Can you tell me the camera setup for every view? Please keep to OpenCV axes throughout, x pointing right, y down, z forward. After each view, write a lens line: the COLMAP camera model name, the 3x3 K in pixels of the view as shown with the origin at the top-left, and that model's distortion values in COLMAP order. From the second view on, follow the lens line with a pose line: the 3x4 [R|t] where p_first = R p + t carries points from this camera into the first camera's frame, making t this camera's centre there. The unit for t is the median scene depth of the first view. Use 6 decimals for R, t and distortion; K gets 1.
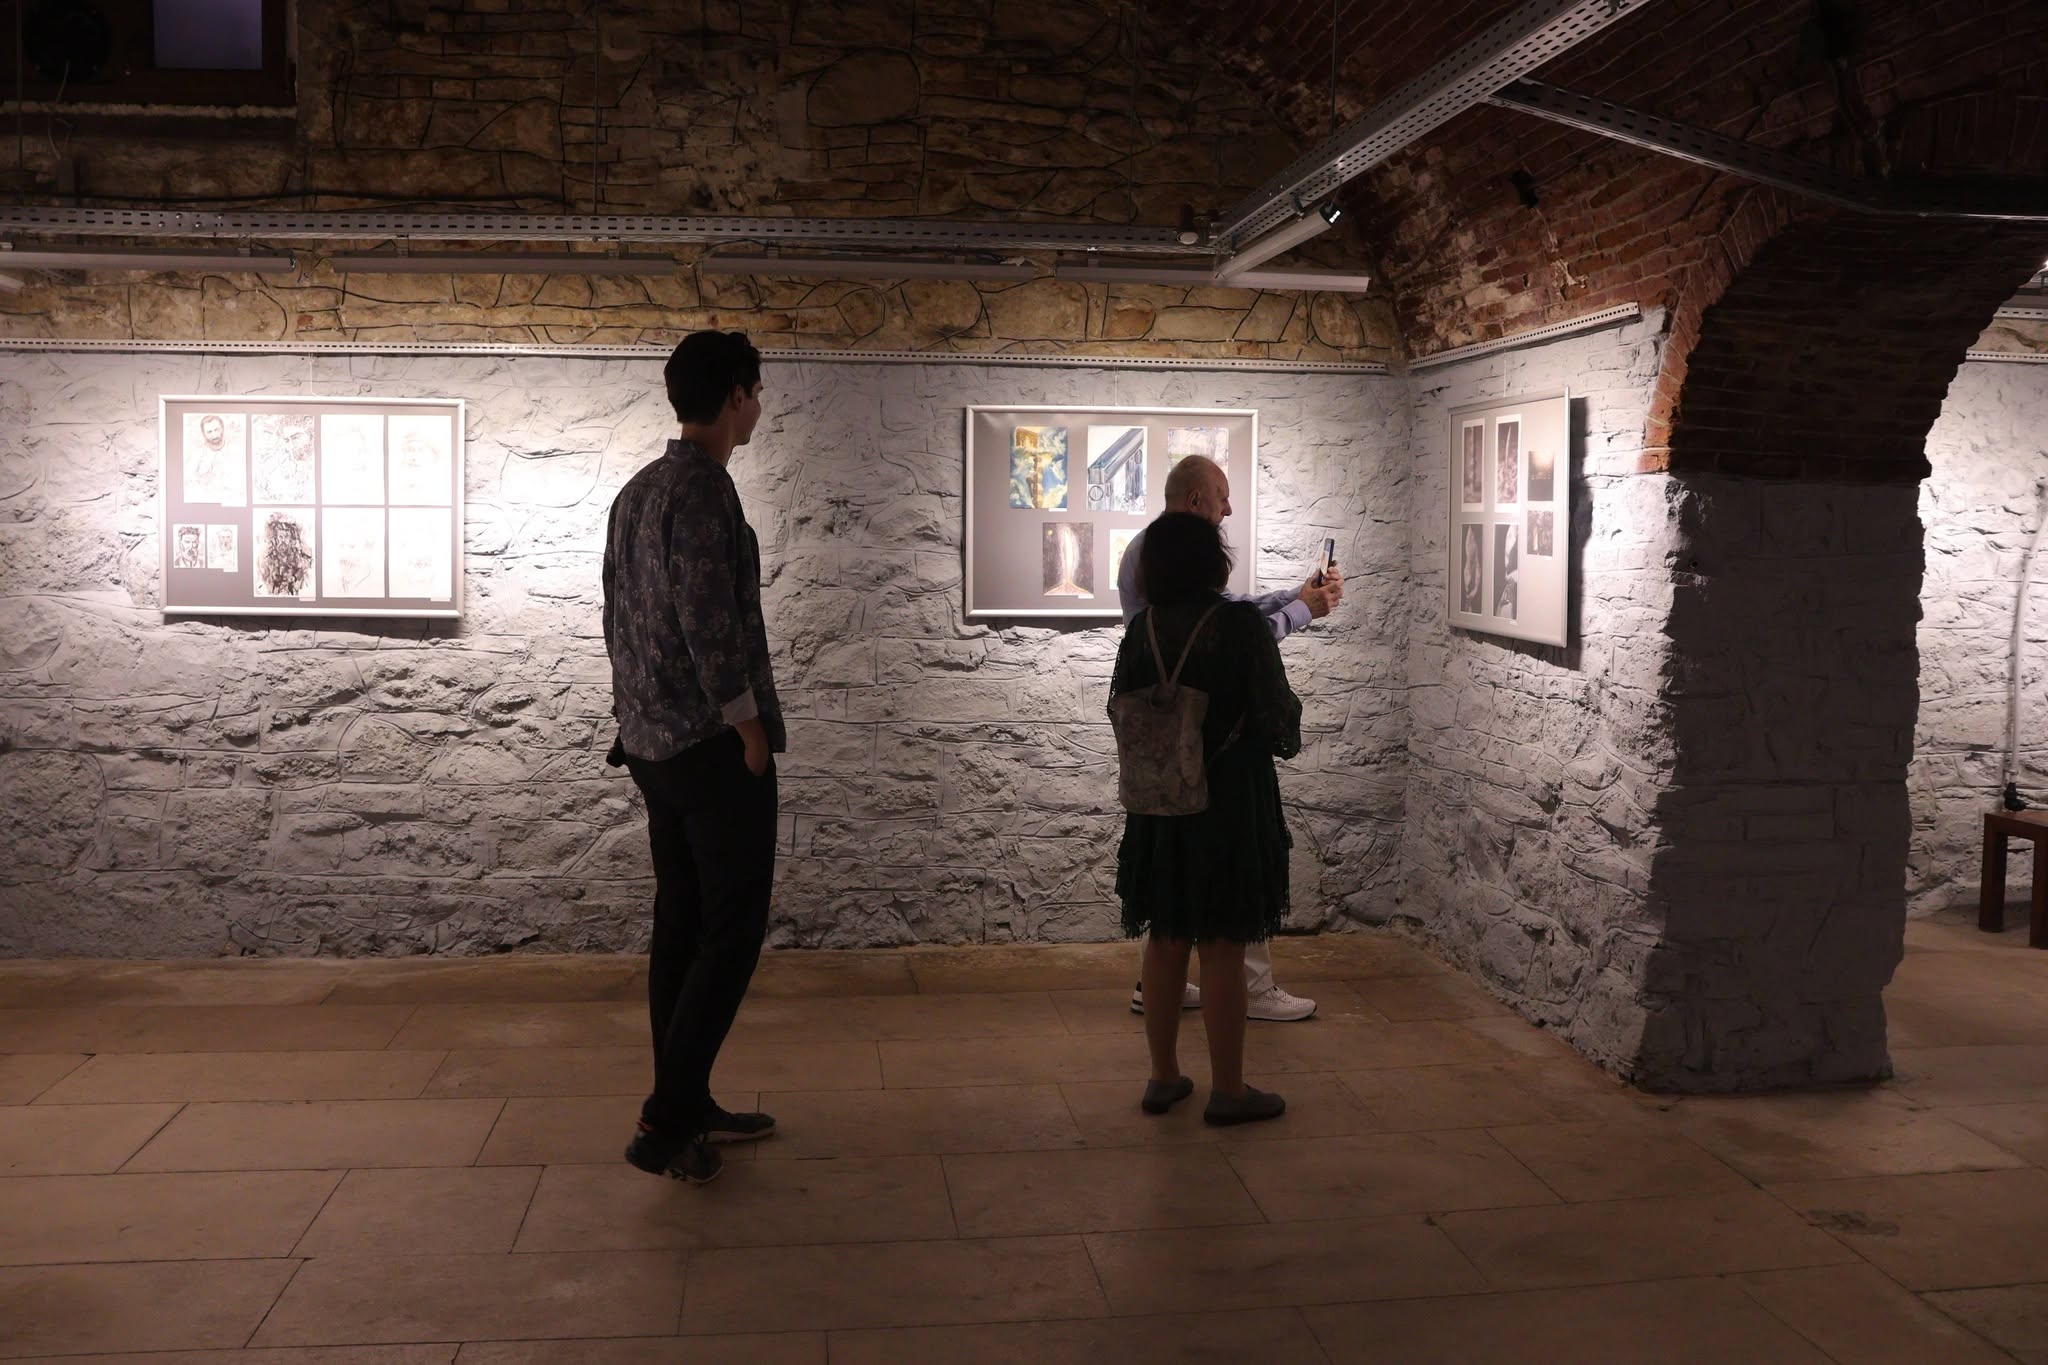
lens RADIAL K [[1924.8, 0, 1034.7], [0, 1924.8, 665.1], [0, 0, 1]] dist [-0.068321, 0.000000]
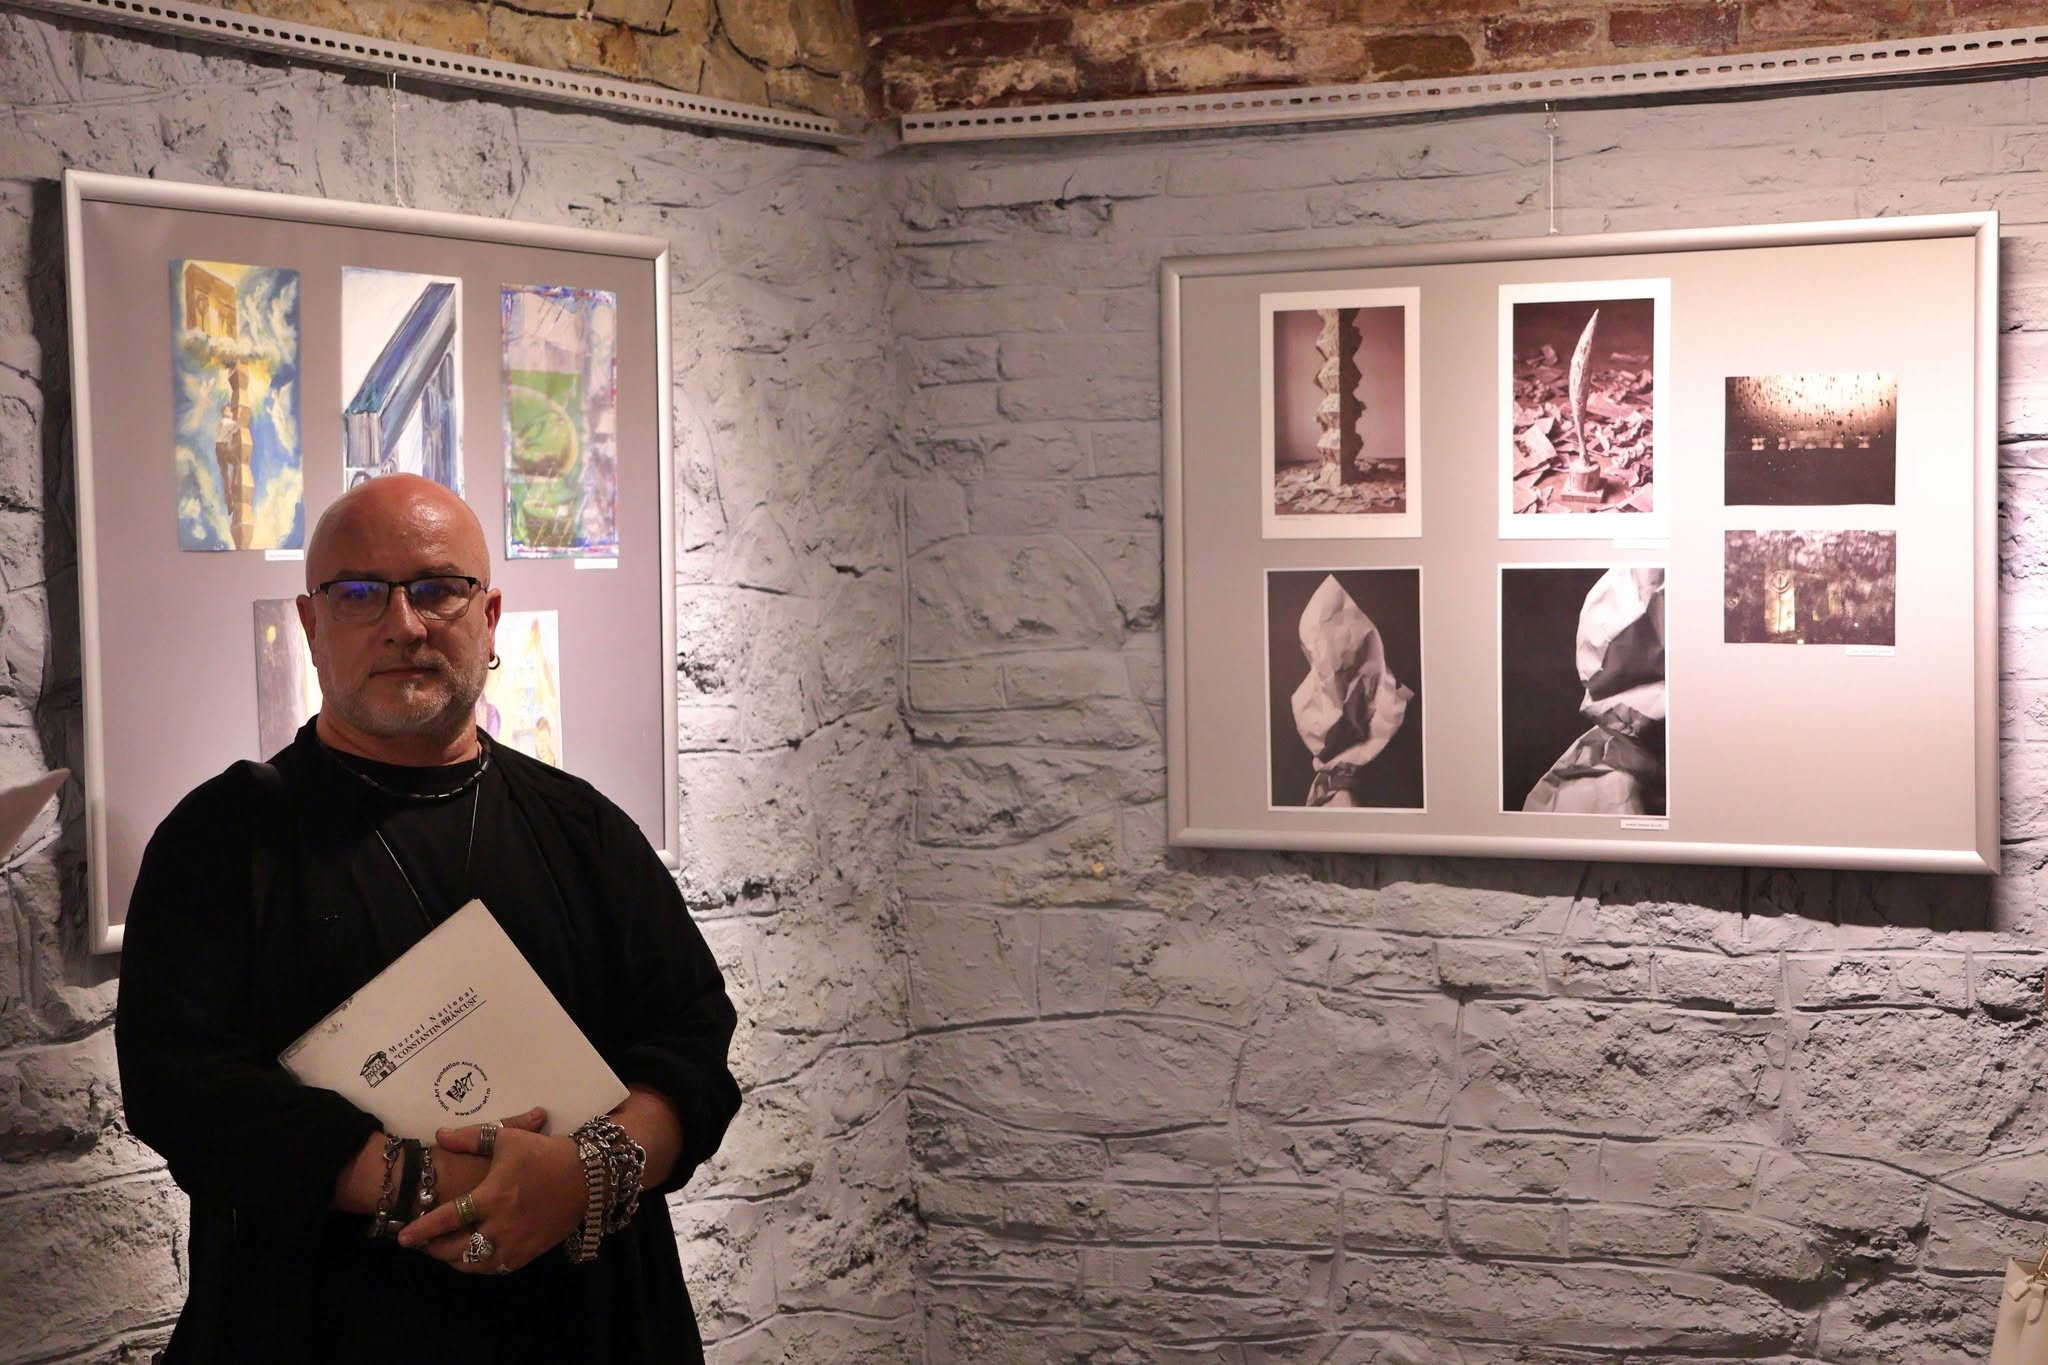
lens RADIAL K [[4356.6, 0, 1124.0], [0, 4356.6, 688.2], [0, 0, 1]] dist [0.379902, 0.000000]
pose [[0.541254, -0.042083, 0.839805, -0.489939], [0.079763, 0.996813, -0.001456, -0.050919], [-0.837068, 0.067773, 0.542886, 0.551628]]
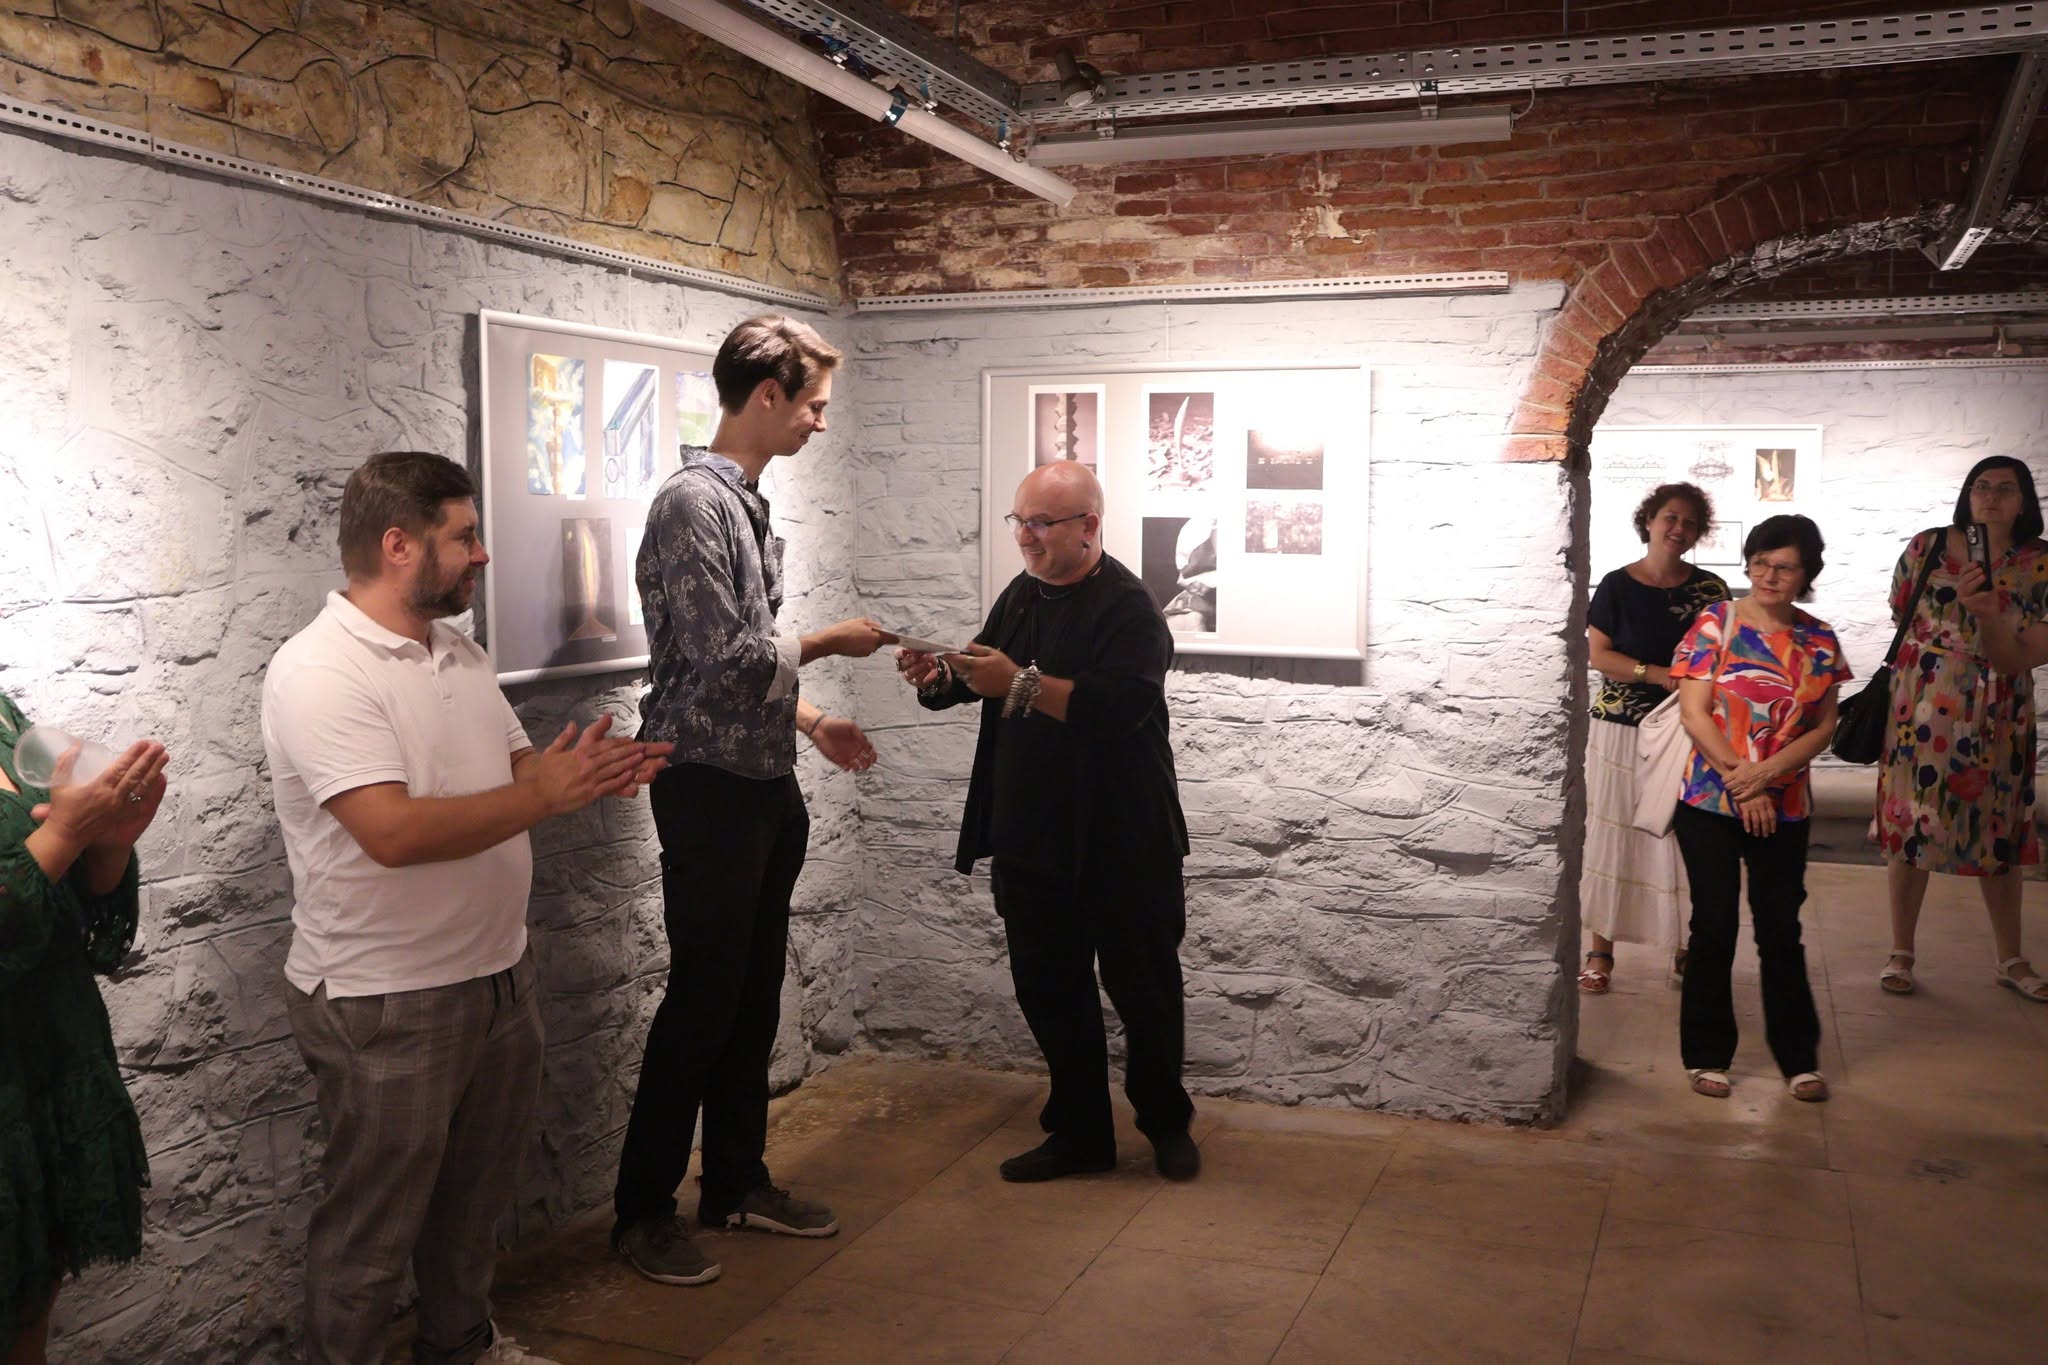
lens RADIAL K [[1924.8, 0, 1111.9], [0, 1924.8, 679.7], [0, 0, 1]] dist [-0.068321, 0.000000]
pose [[0.438985, -0.078178, 0.895087, -0.464452], [0.065107, 0.996356, 0.055092, -0.047051], [-0.896133, 0.034092, 0.442475, 0.605820]]
